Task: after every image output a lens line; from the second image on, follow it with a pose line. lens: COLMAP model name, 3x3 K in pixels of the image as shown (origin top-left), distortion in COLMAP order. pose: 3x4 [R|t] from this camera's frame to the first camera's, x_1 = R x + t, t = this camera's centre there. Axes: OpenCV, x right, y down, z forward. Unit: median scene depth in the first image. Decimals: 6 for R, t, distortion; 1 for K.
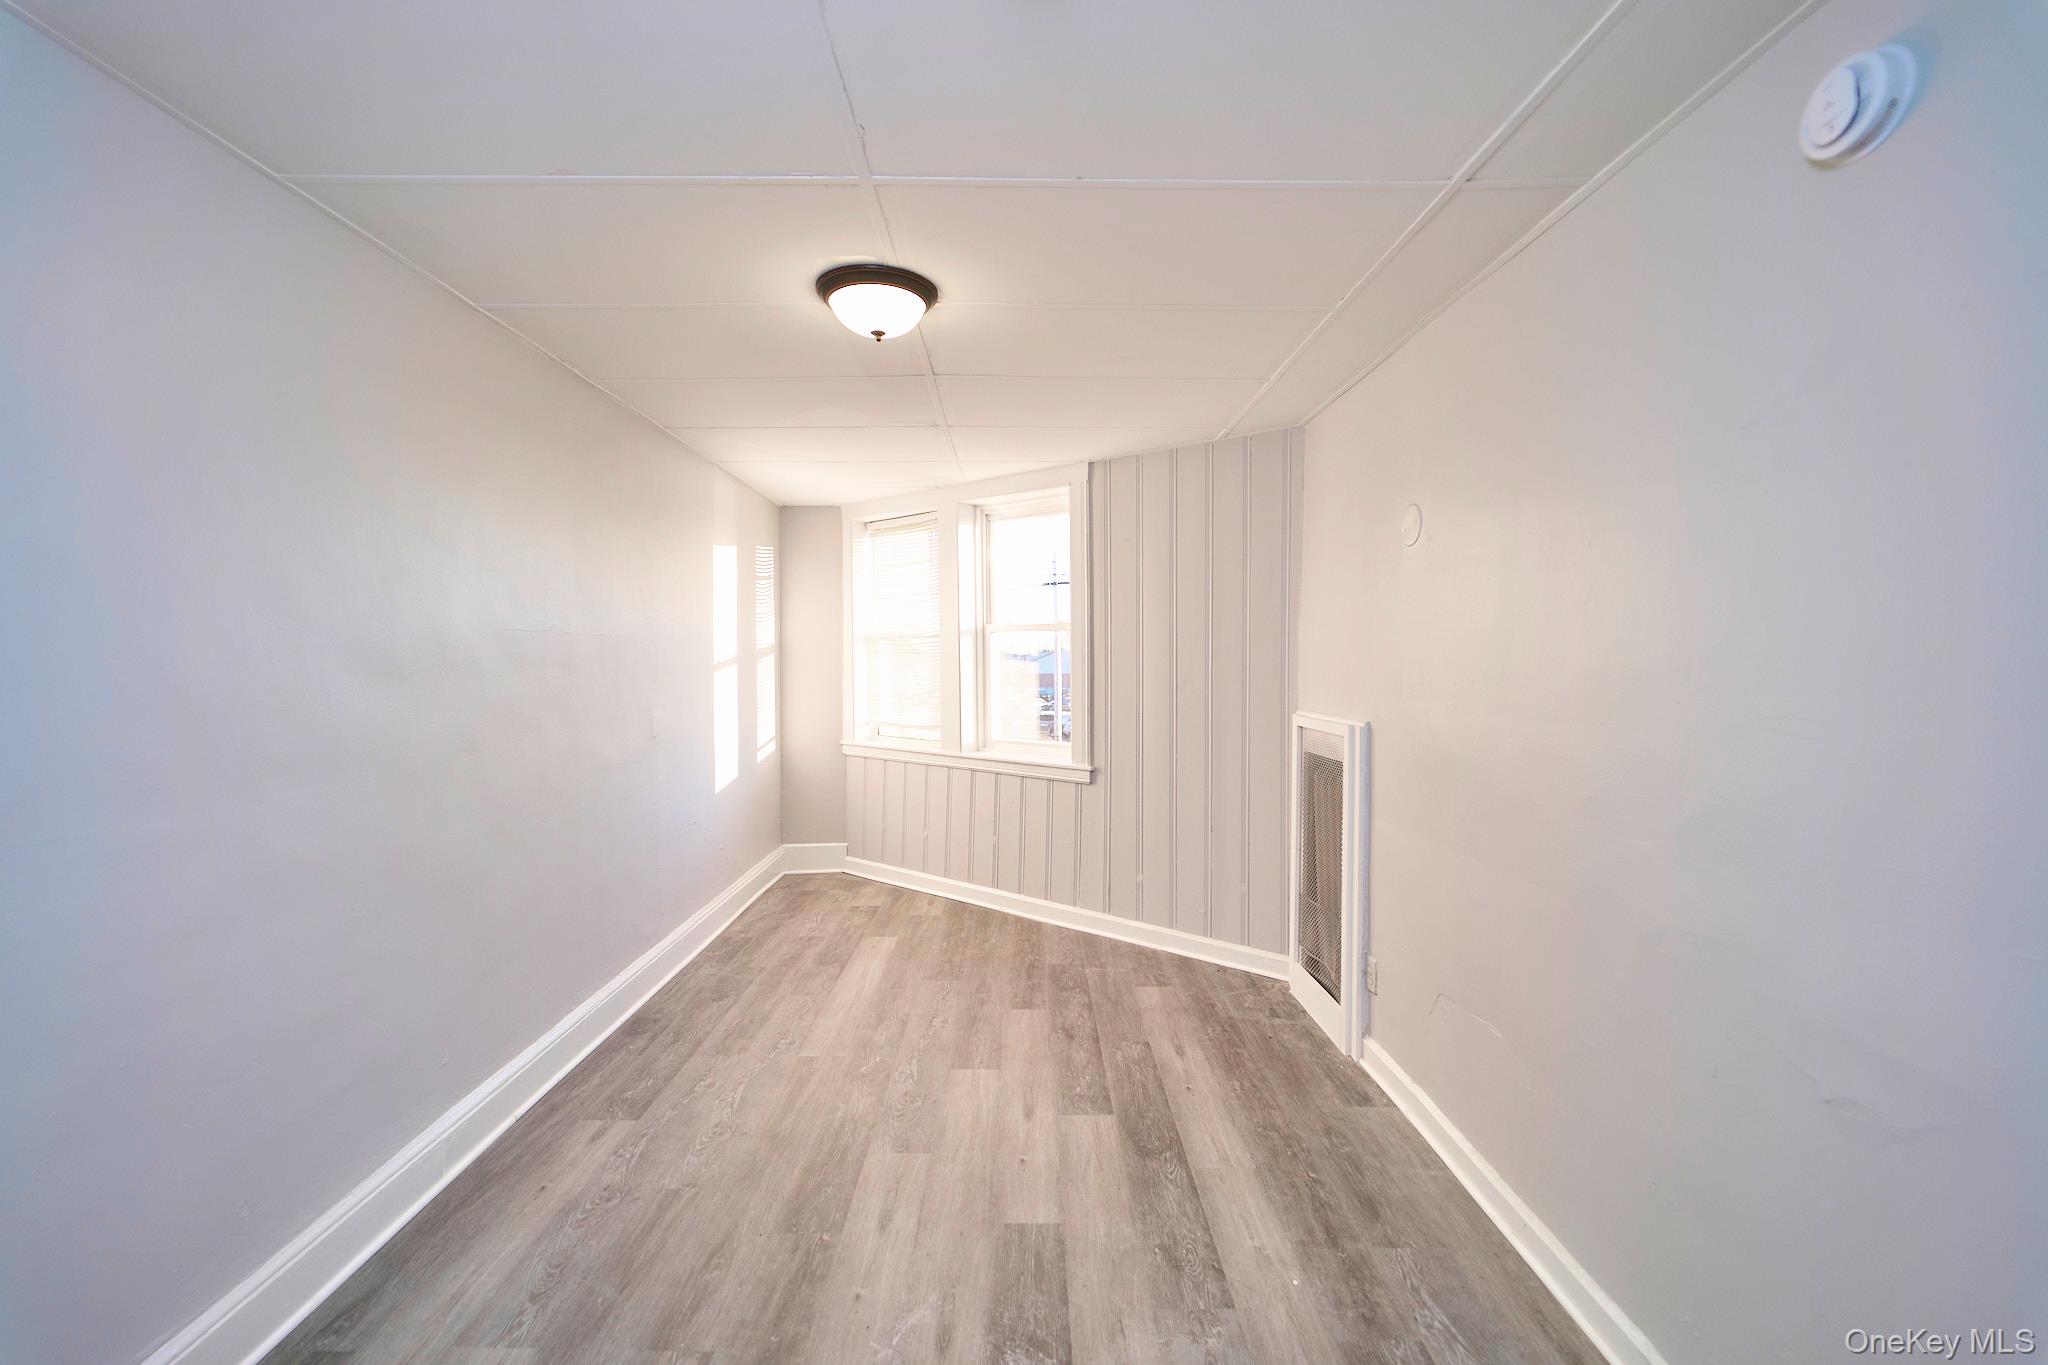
lens RADIAL K [[820.6, 0, 1023.6], [0, 820.6, 681.6], [0, 0, 1]] dist [0.001079, 0.000018]
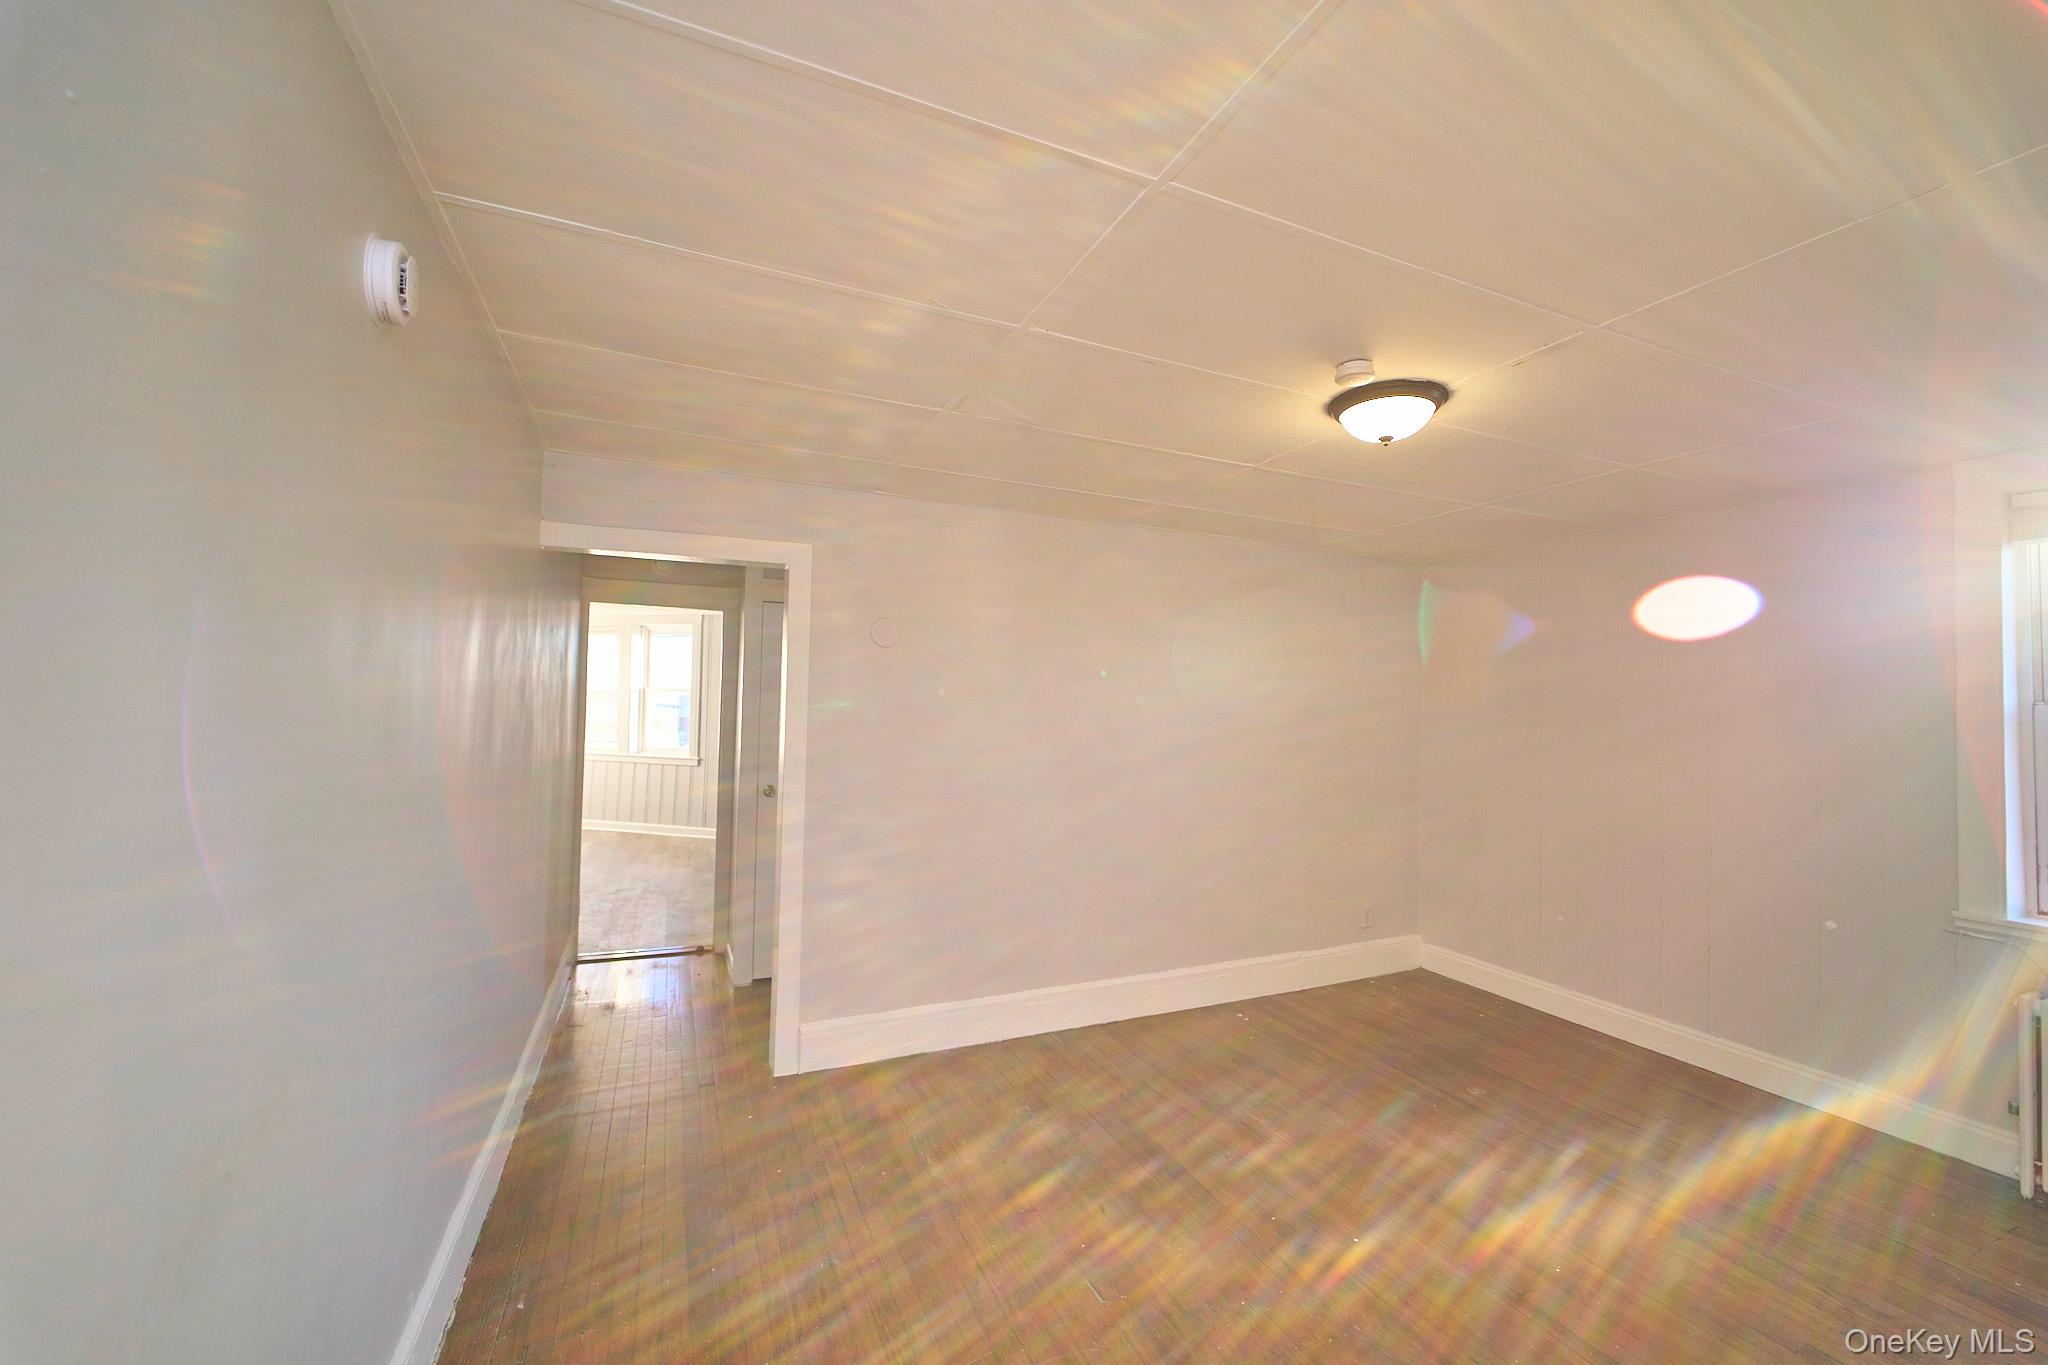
lens RADIAL K [[820.6, 0, 1032.7], [0, 820.6, 673.9], [0, 0, 1]] dist [0.001079, 0.000018]
pose [[0.922835, 0.032832, 0.383793, 0.053835], [-0.004348, 0.997185, -0.074850, 0.039324], [-0.385171, 0.067405, 0.920380, -1.173639]]
